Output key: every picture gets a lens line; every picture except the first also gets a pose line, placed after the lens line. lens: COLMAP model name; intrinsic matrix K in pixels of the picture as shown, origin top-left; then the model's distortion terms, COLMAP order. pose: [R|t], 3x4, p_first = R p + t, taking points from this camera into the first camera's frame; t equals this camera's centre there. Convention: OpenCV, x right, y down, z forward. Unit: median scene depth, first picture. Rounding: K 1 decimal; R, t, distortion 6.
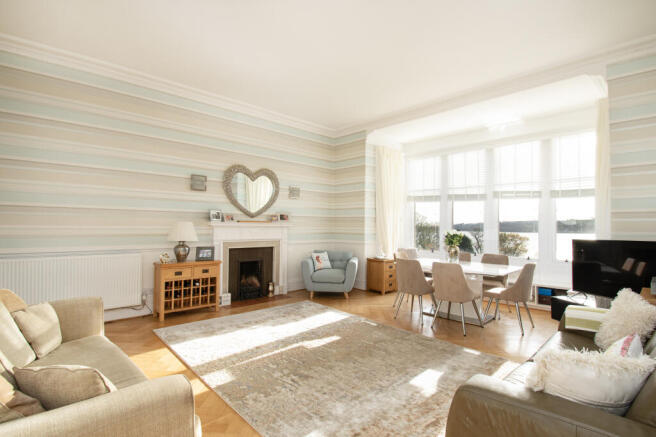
lens RADIAL K [[289.9, 0, 328.0], [0, 289.9, 218.5], [0, 0, 1]] dist [0.000305, 0.000001]
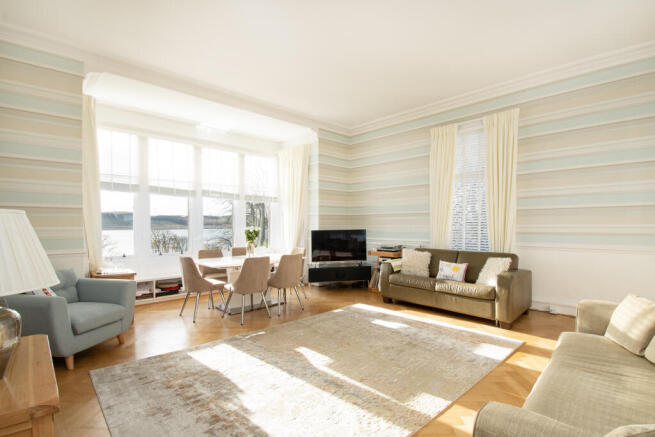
lens RADIAL K [[303.4, 0, 327.5], [0, 303.4, 218.5], [0, 0, 1]] dist [0.063324, -0.040905]
pose [[0.082211, 0.009872, 0.996566, -0.608091], [-0.028863, 0.999555, -0.007521, 0.009964], [-0.996197, -0.028146, 0.082459, 0.572786]]
